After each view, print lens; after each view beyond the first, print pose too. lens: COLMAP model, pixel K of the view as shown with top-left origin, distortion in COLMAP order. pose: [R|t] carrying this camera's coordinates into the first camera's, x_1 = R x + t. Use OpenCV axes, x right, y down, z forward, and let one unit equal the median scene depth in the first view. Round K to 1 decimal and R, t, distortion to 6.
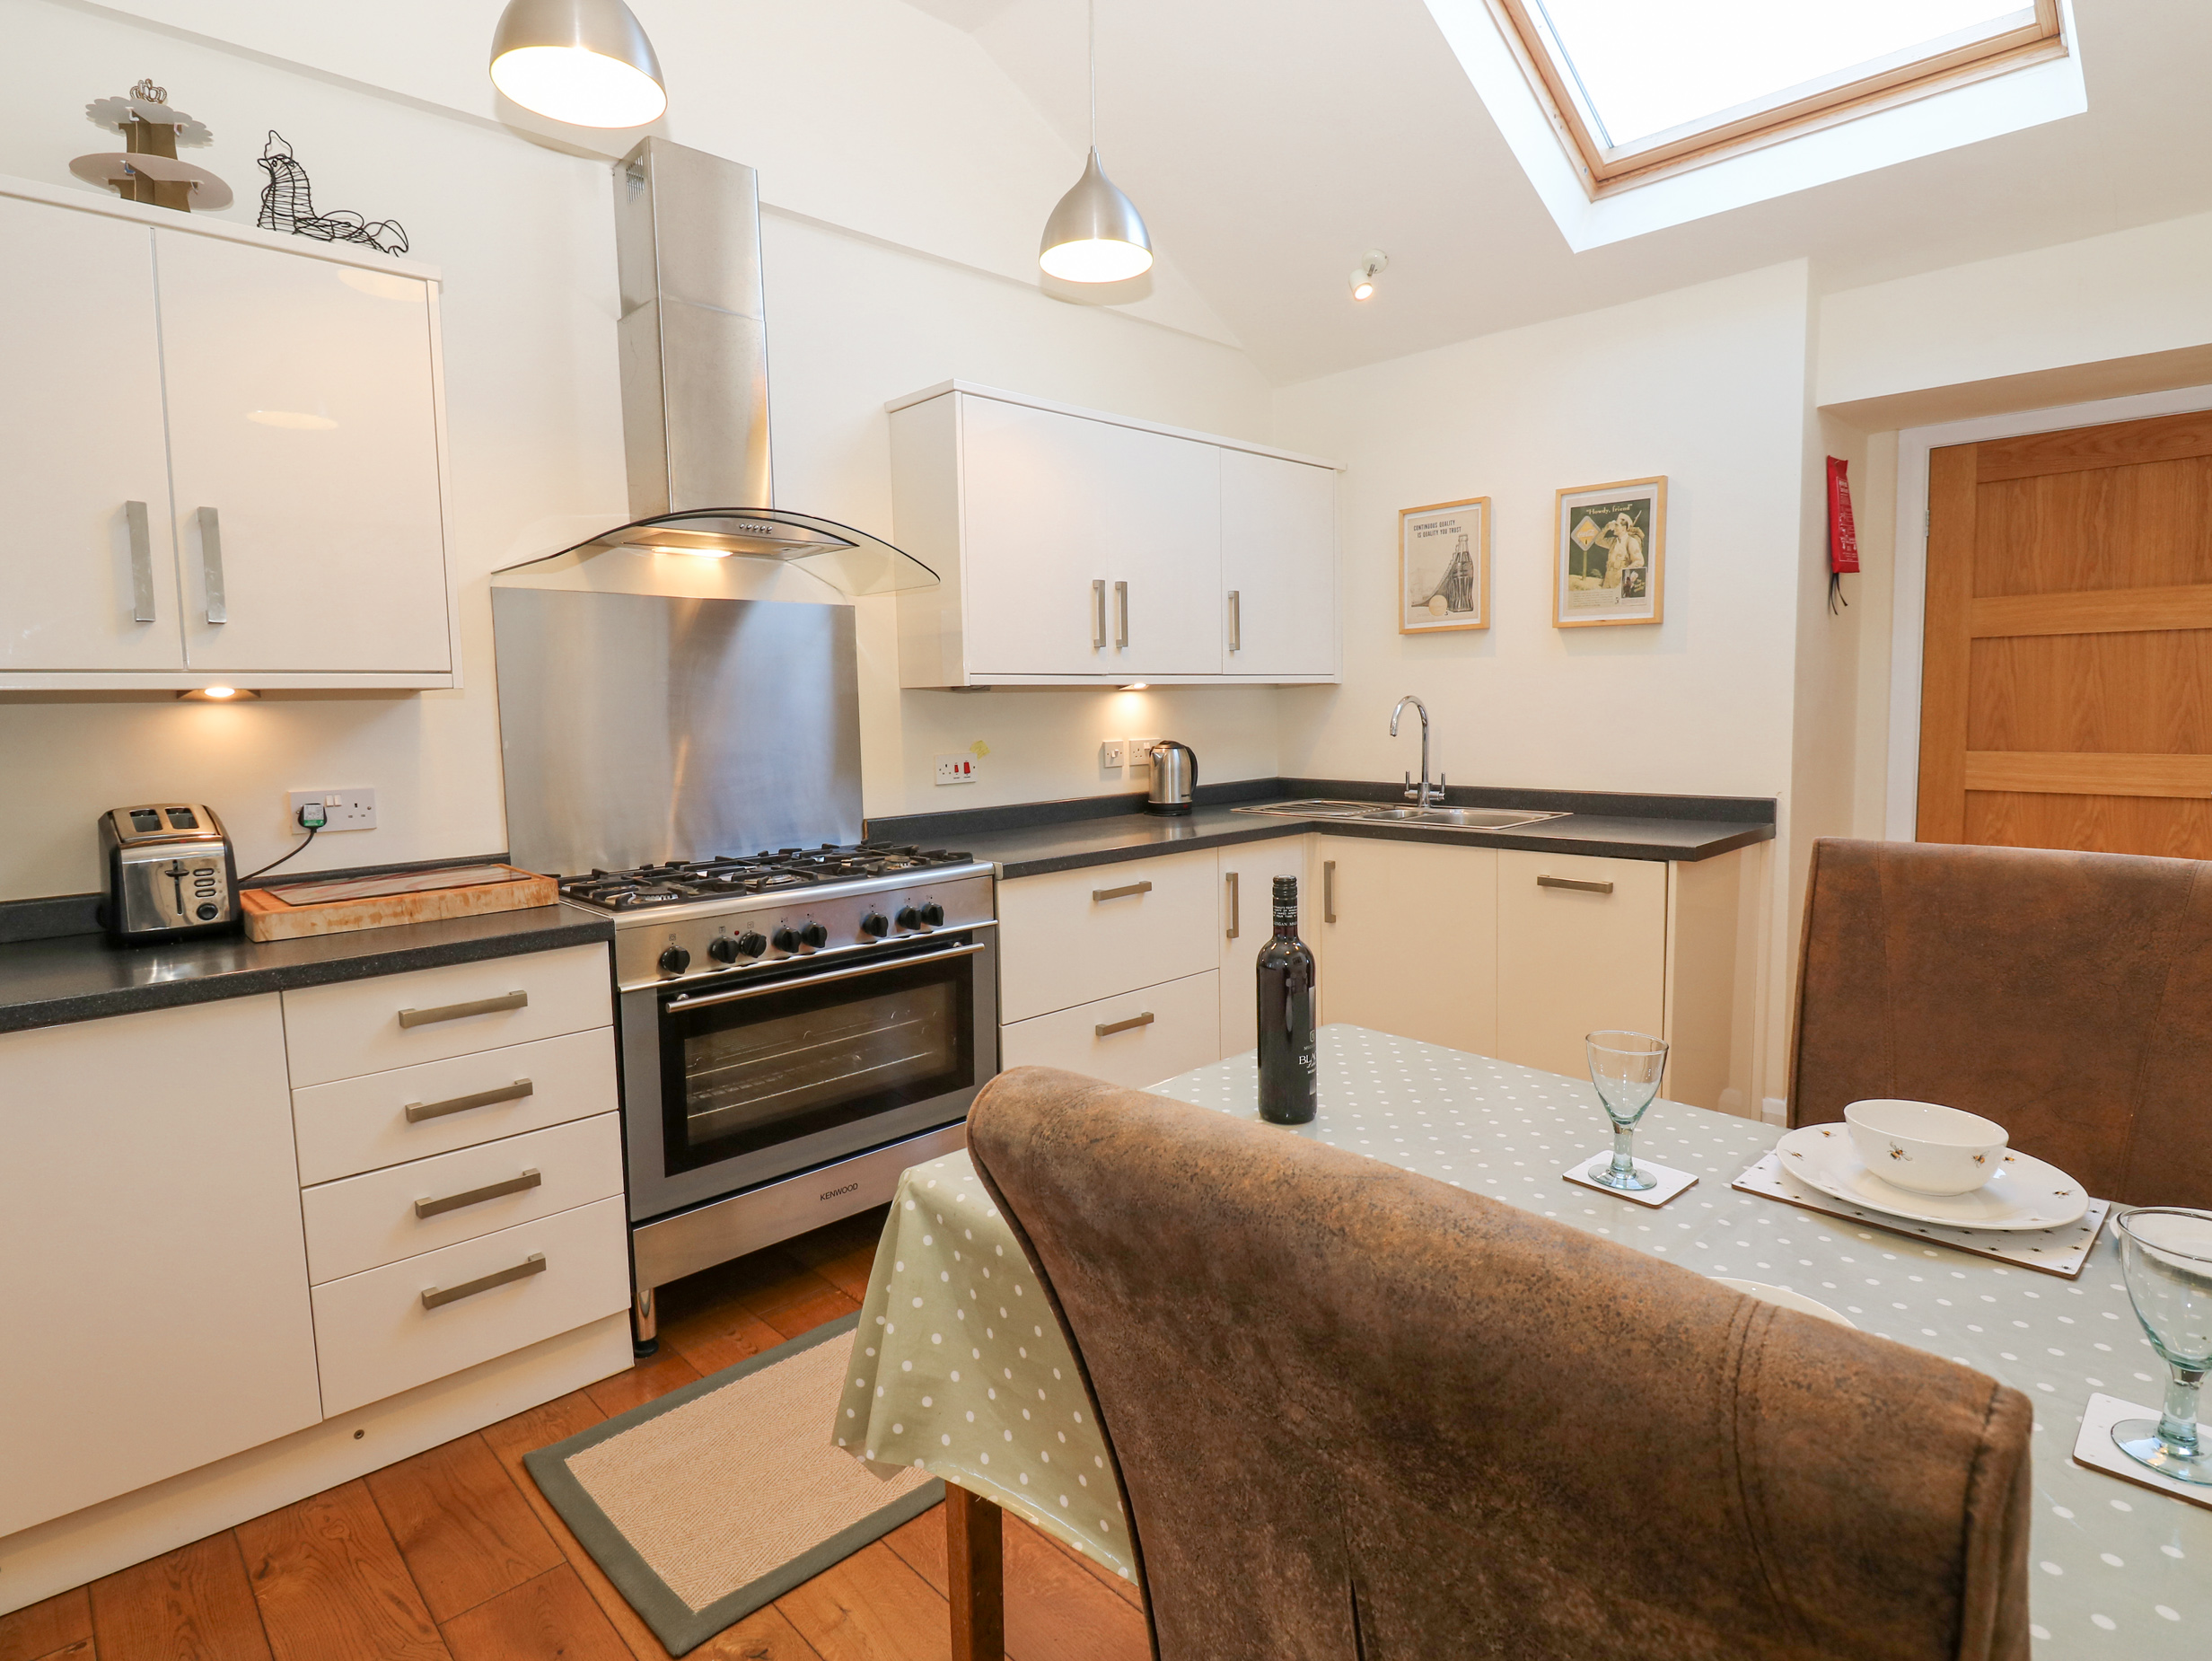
lens RADIAL K [[1143.0, 0, 1124.2], [0, 1143.0, 797.7], [0, 0, 1]] dist [0.000448, -0.013832]
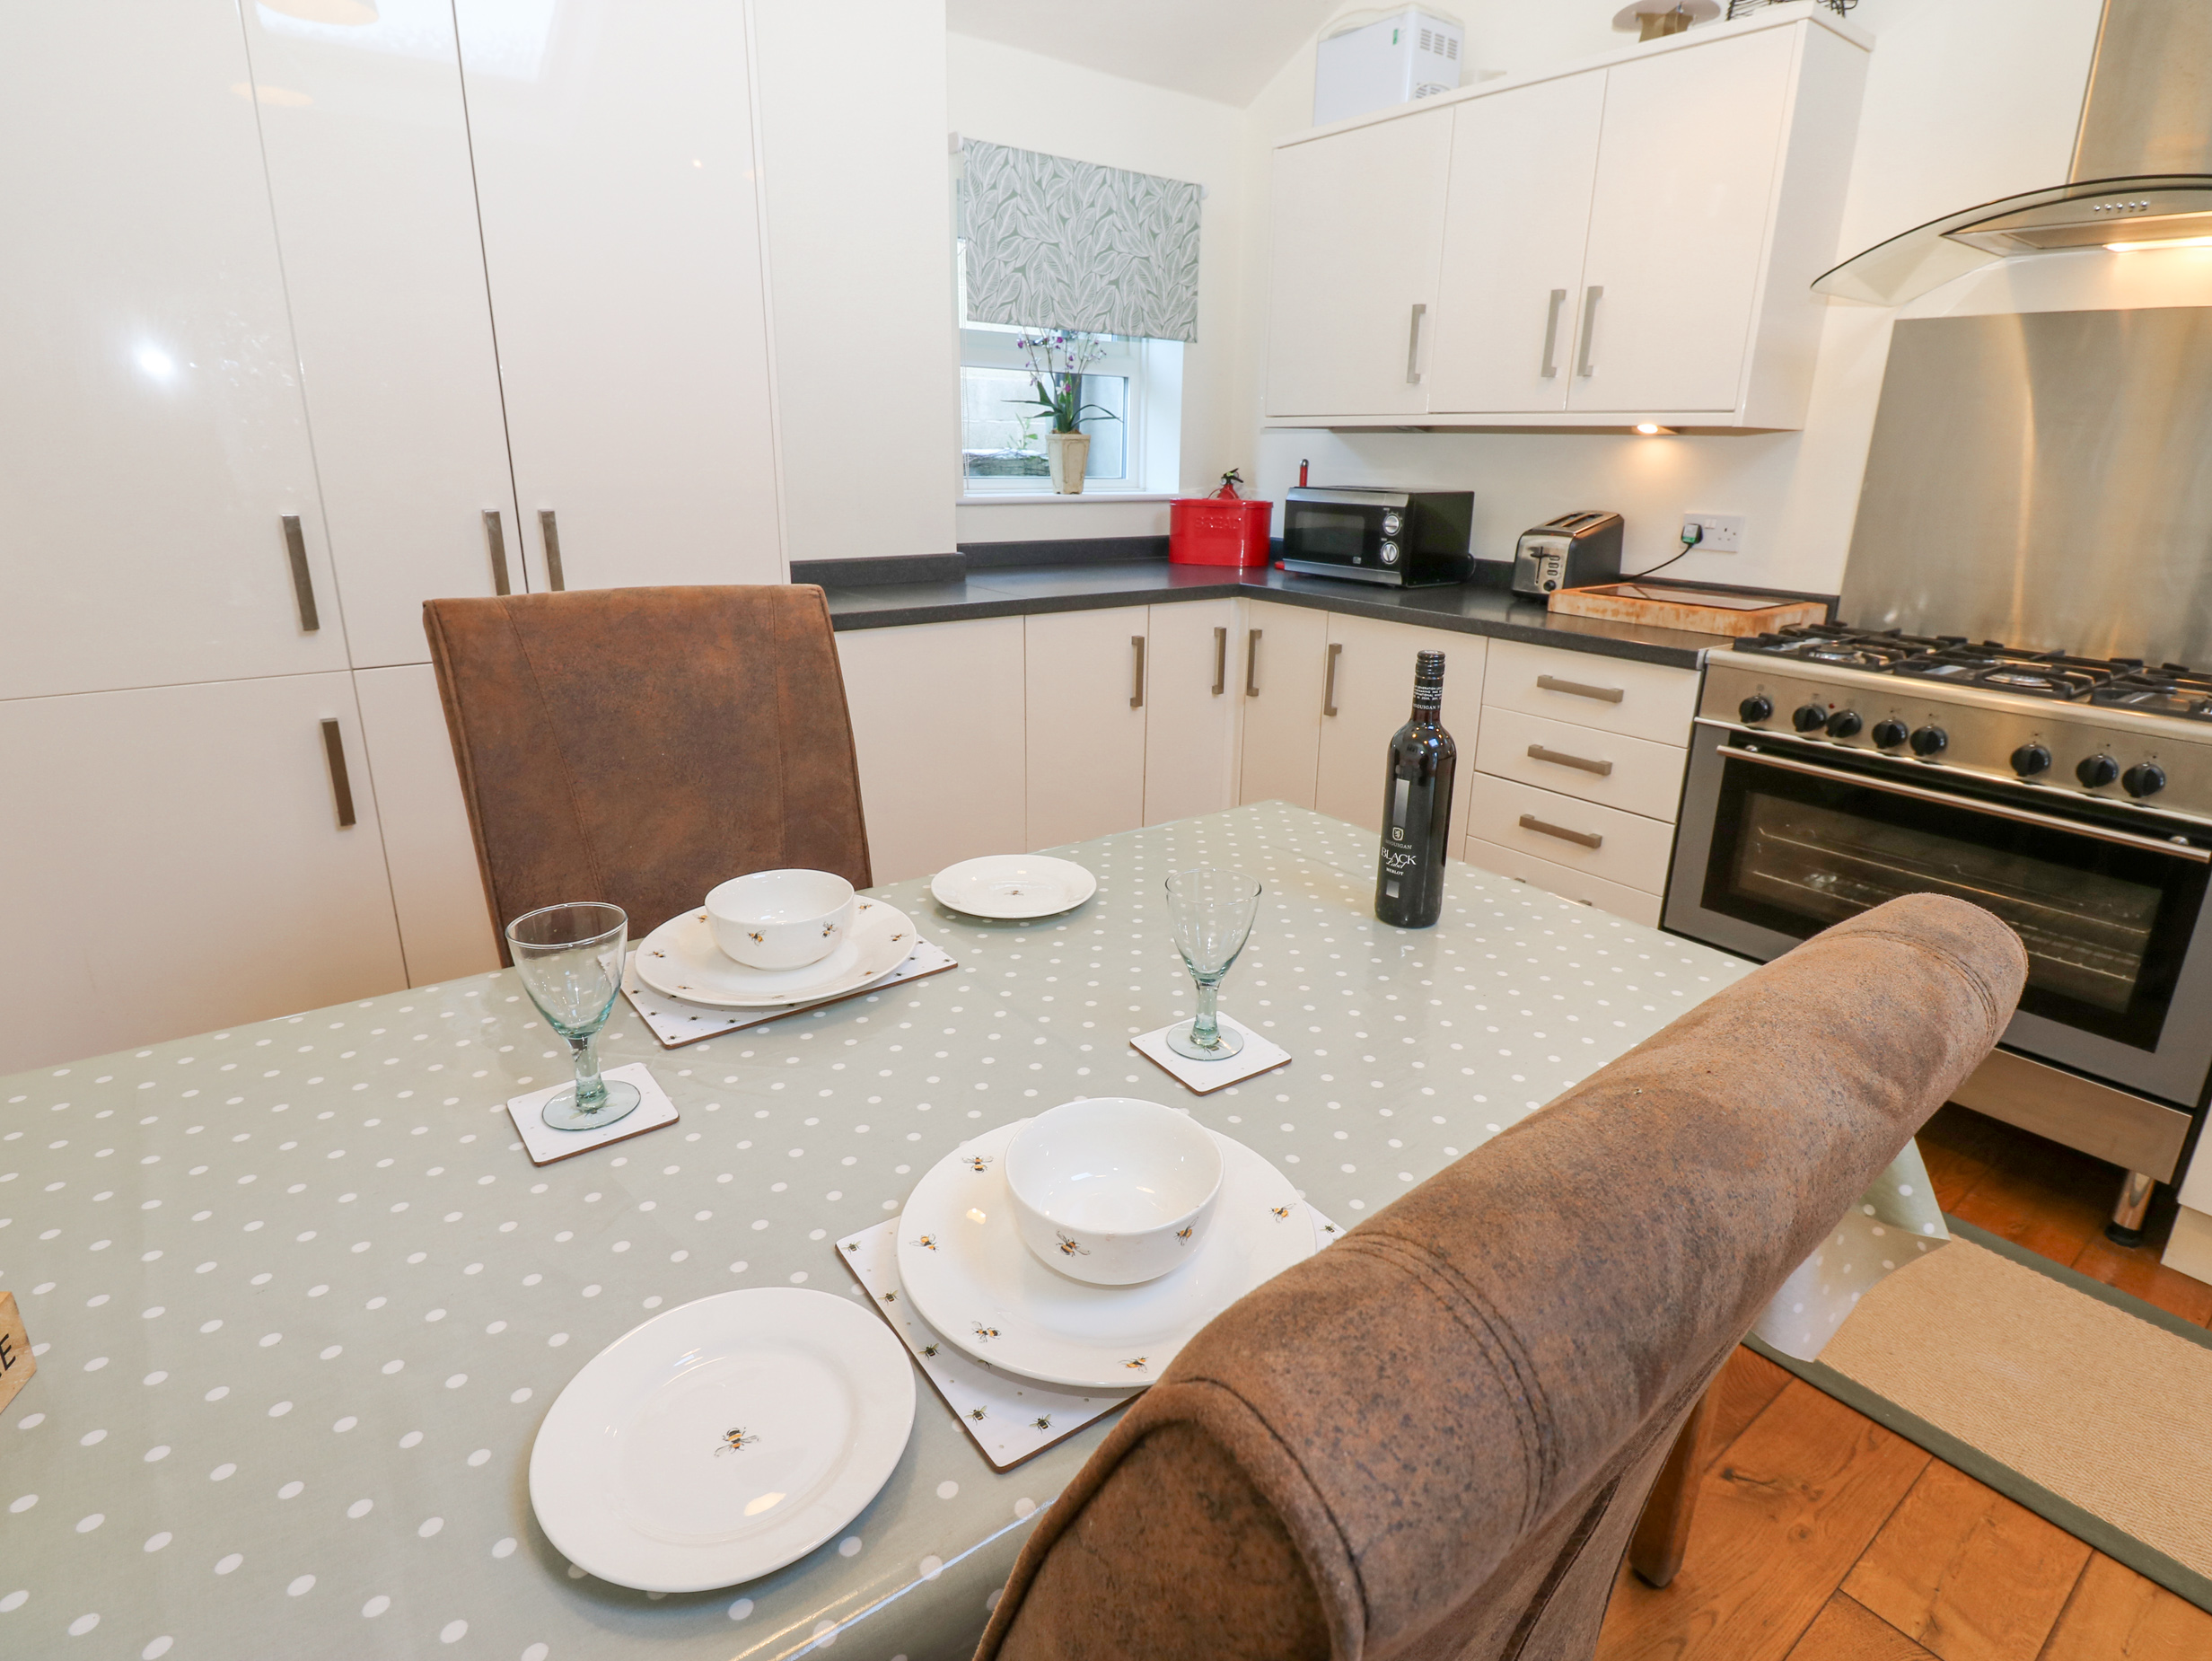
lens RADIAL K [[1150.9, 0, 1111.6], [0, 1150.9, 801.2], [0, 0, 1]] dist [0.000238, -0.011577]
pose [[-0.122584, 0.308953, -0.943144, 0.660130], [-0.098478, 0.941835, 0.321323, -0.051873], [0.987560, 0.132268, -0.085029, 0.546423]]
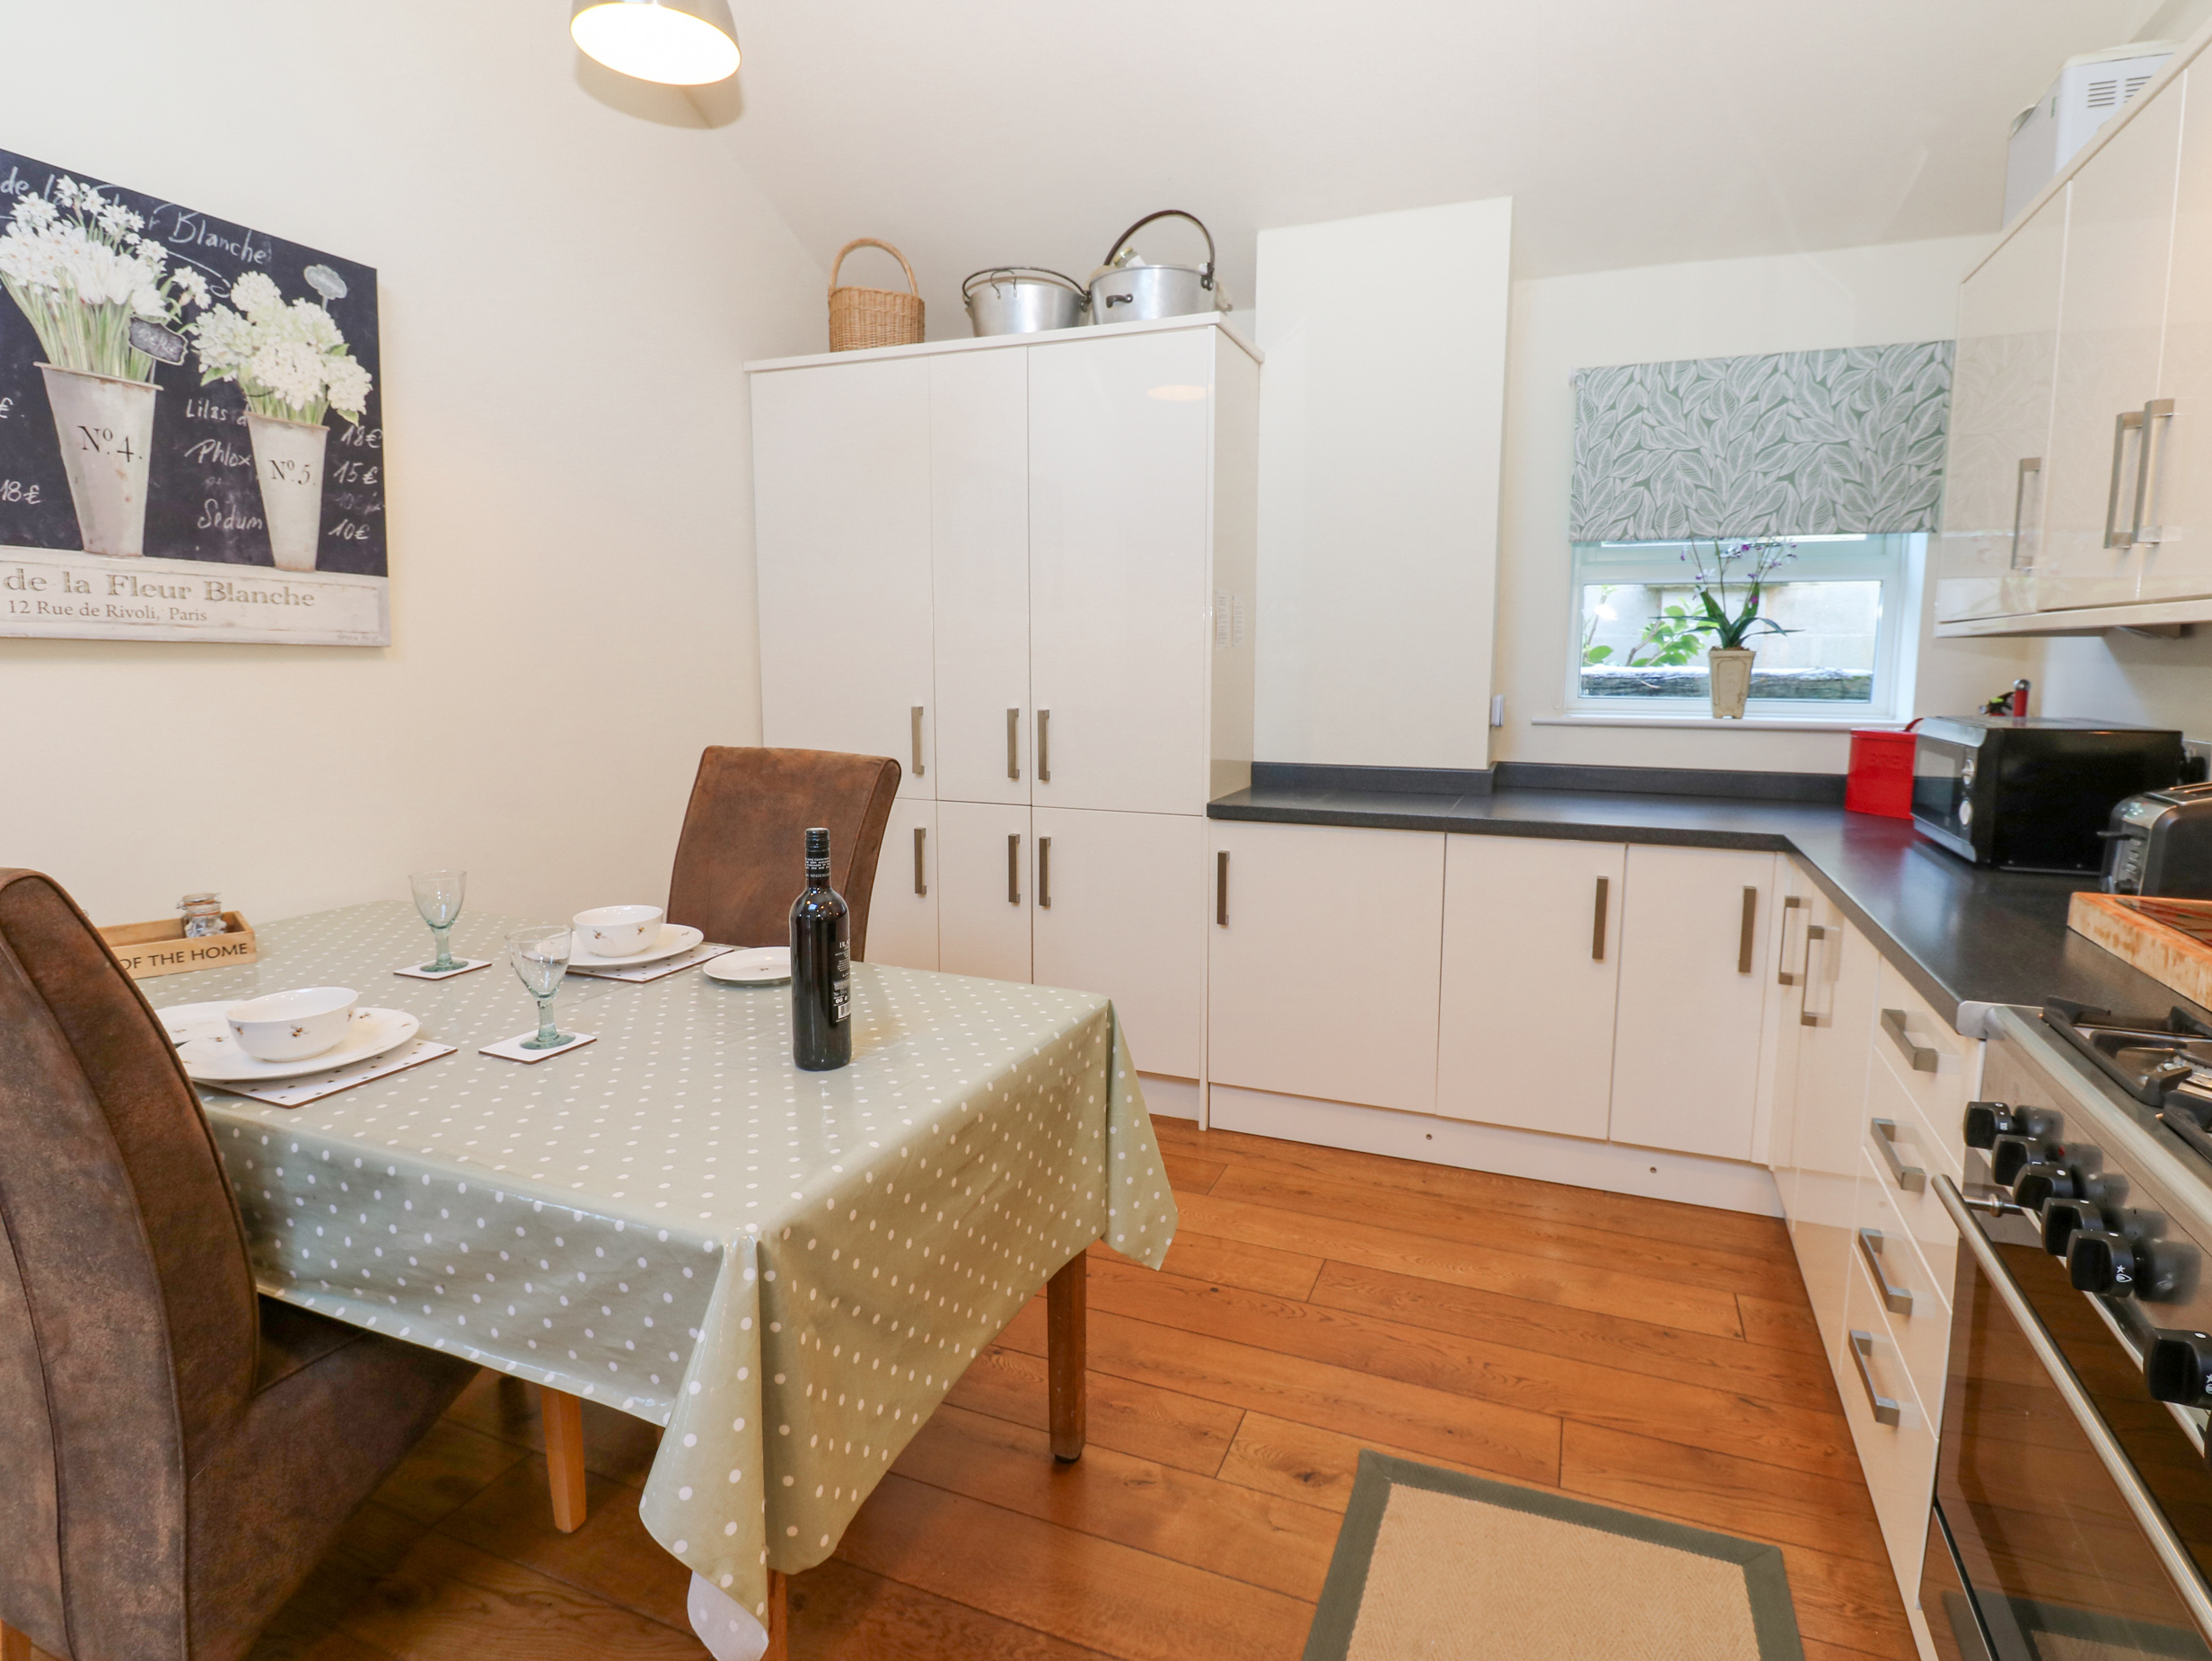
lens RADIAL K [[1036.5, 0, 1107.3], [0, 1036.5, 785.7], [0, 0, 1]] dist [-0.000406, -0.000317]
pose [[-0.905004, 0.055056, -0.421825, 0.173015], [-0.029730, 0.980980, 0.191820, -0.072829], [0.424363, 0.186139, -0.886154, 1.145053]]
